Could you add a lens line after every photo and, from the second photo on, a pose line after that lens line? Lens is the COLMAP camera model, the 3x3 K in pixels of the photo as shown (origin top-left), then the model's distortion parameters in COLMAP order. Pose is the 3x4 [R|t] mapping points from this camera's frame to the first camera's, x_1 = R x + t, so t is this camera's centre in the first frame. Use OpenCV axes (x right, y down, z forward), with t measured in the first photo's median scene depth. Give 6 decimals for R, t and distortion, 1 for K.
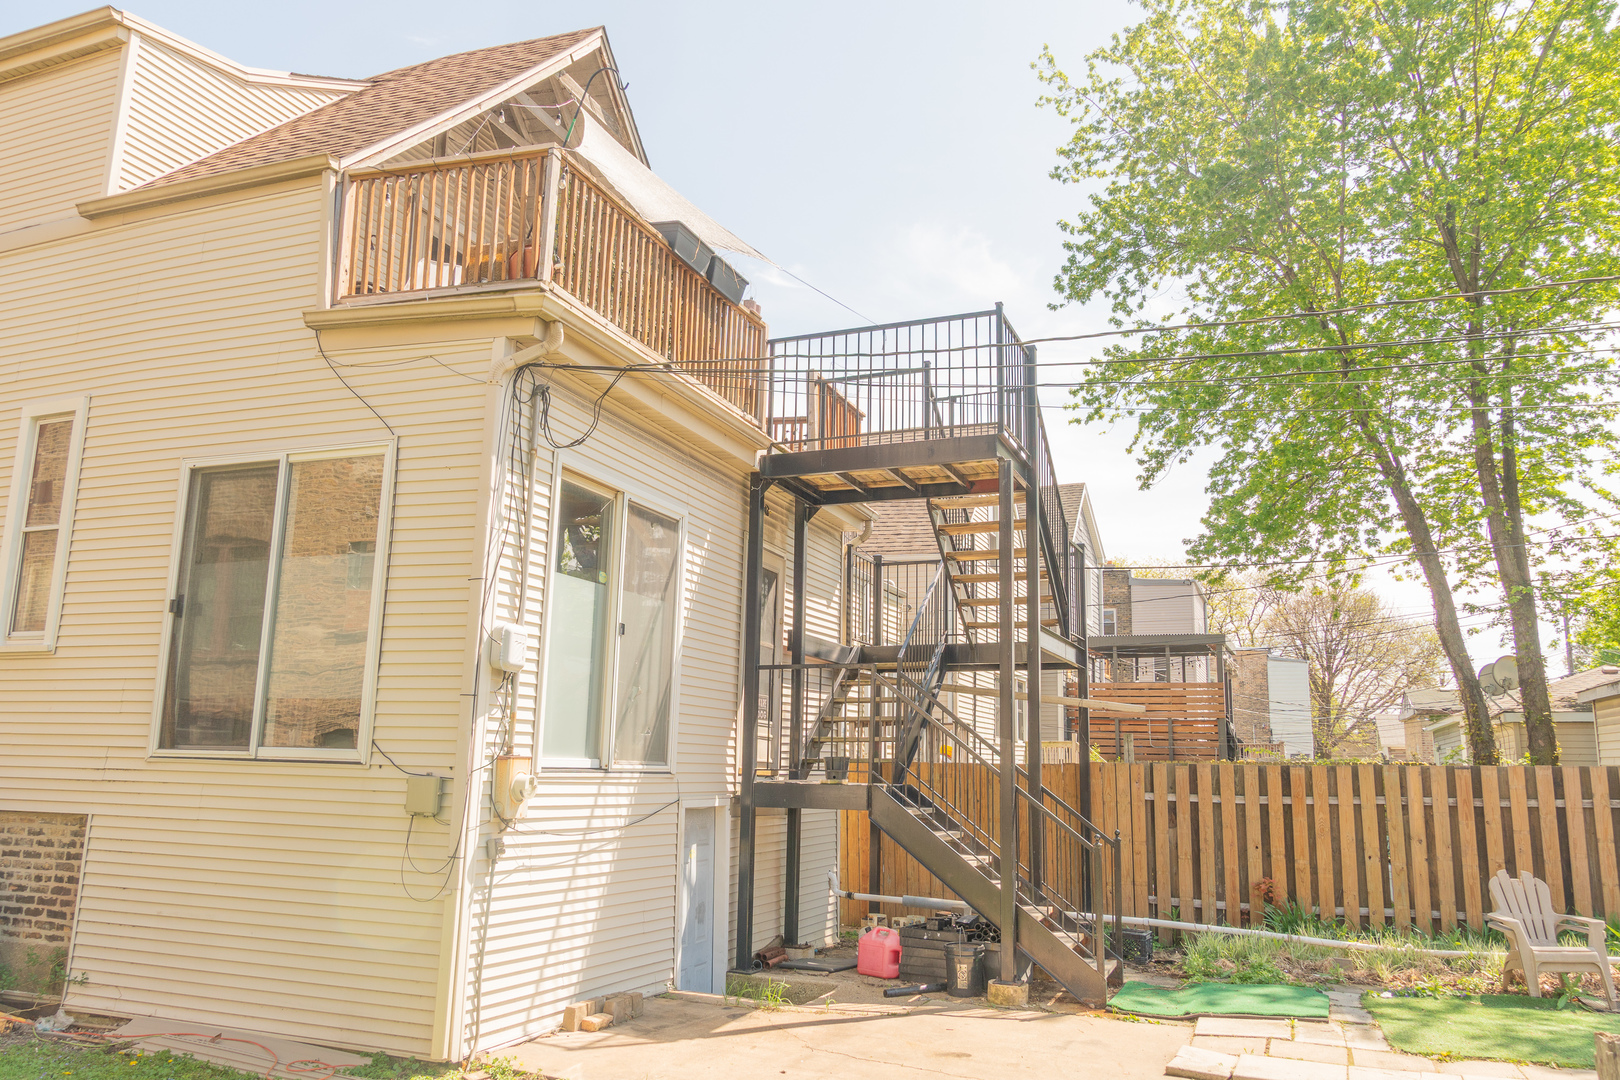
lens RADIAL K [[1207.1, 0, 809.2], [0, 1207.1, 542.0], [0, 0, 1]] dist [-0.011603, 0.005199]
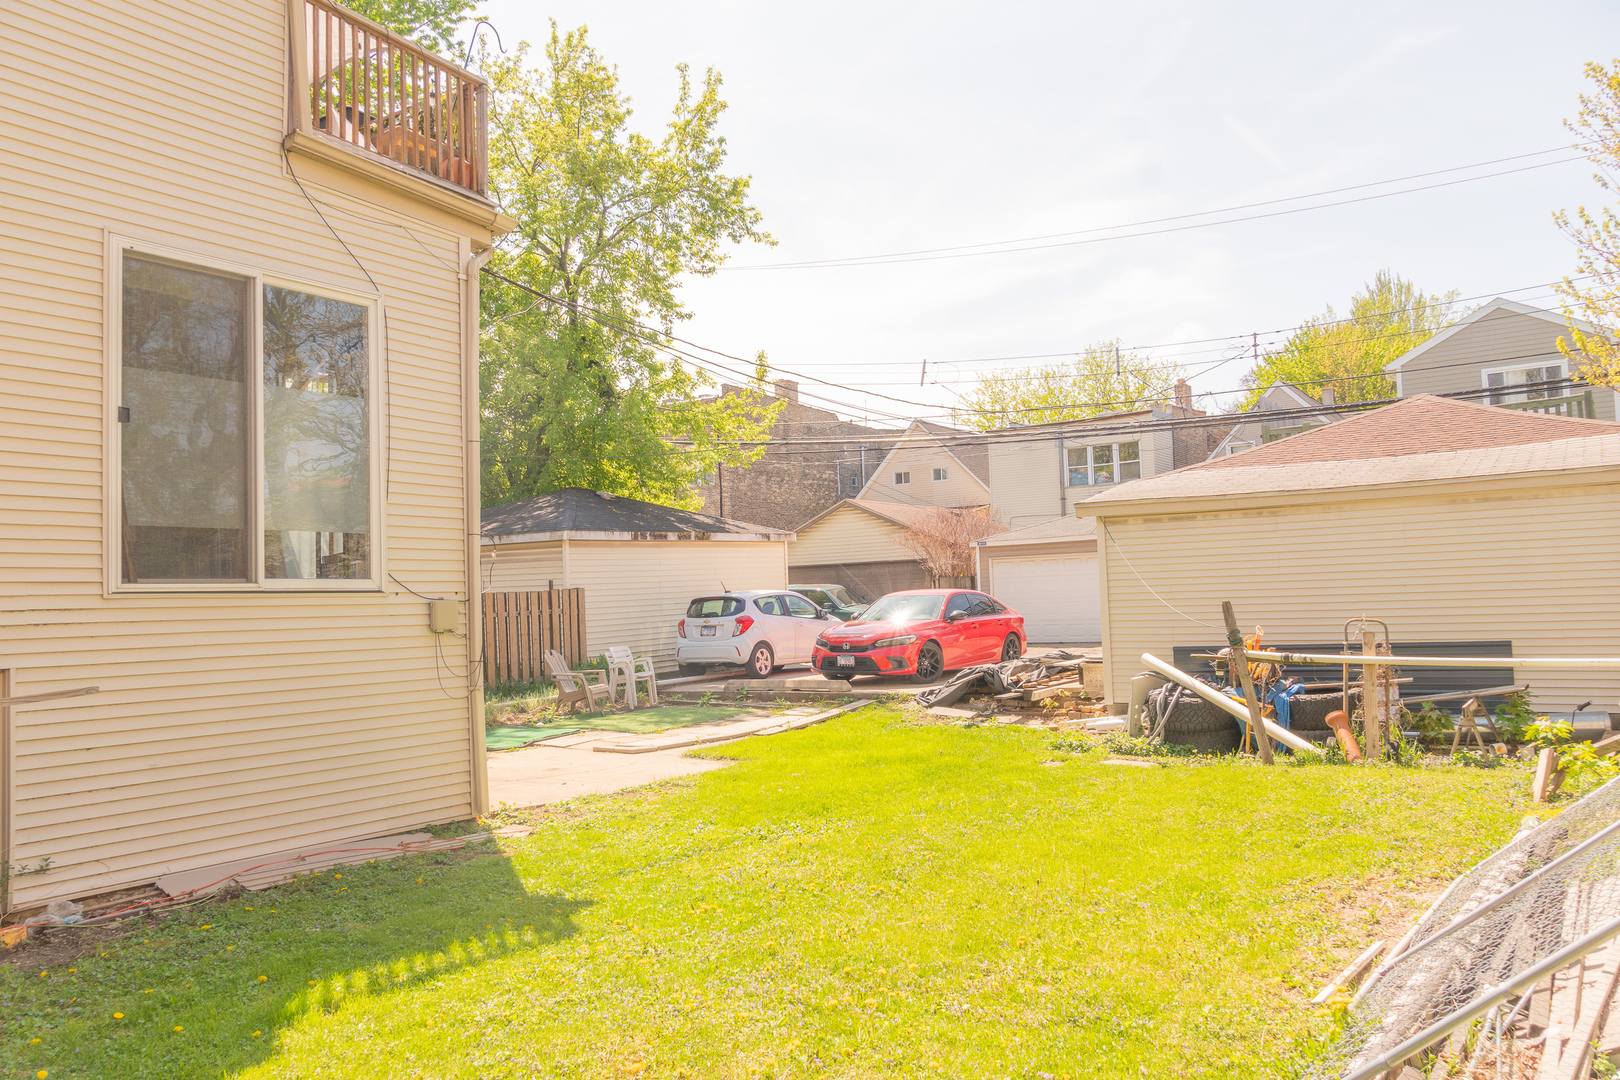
lens RADIAL K [[1207.1, 0, 810.0], [0, 1207.1, 543.1], [0, 0, 1]] dist [-0.011603, 0.005199]
pose [[0.225458, 0.025888, 0.973909, -1.004485], [-0.152816, 0.988213, 0.009108, 0.049913], [-0.962193, -0.150883, 0.226757, 0.270524]]
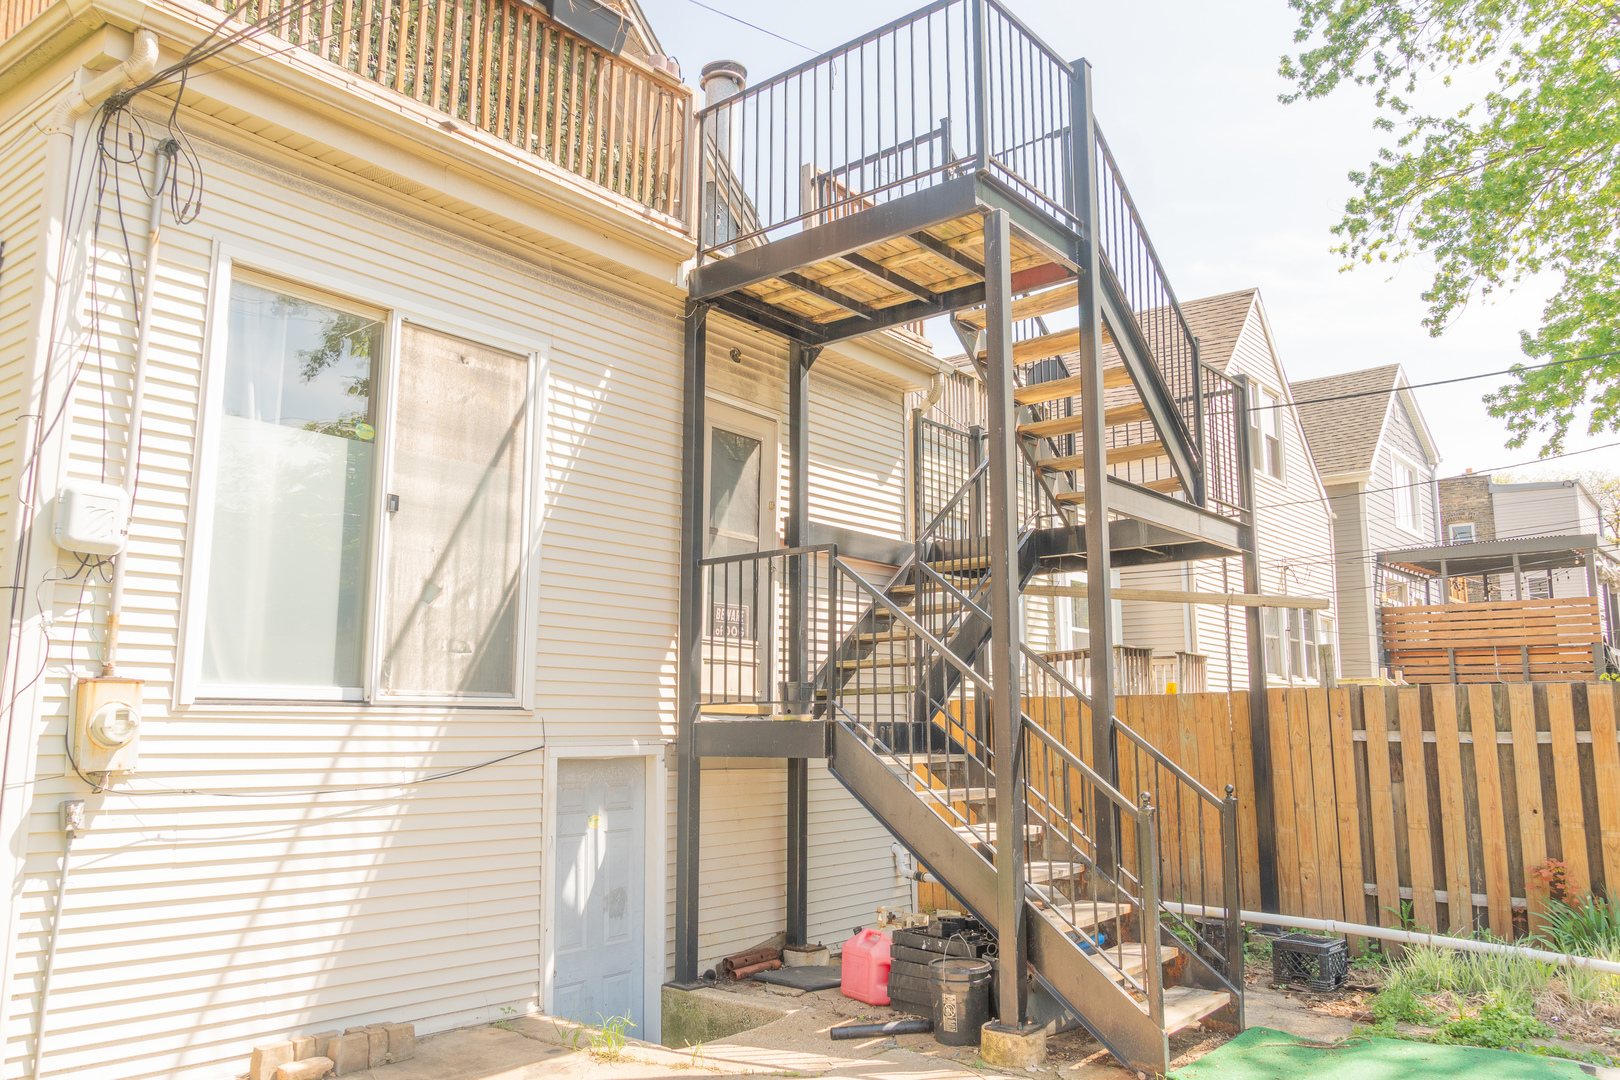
lens RADIAL K [[1207.1, 0, 816.9], [0, 1207.1, 541.7], [0, 0, 1]] dist [-0.011603, 0.005199]
pose [[0.956125, -0.063961, -0.285893, 0.231101], [0.072373, 0.997198, 0.018945, 0.082774], [0.283880, -0.038805, 0.958074, 0.333459]]
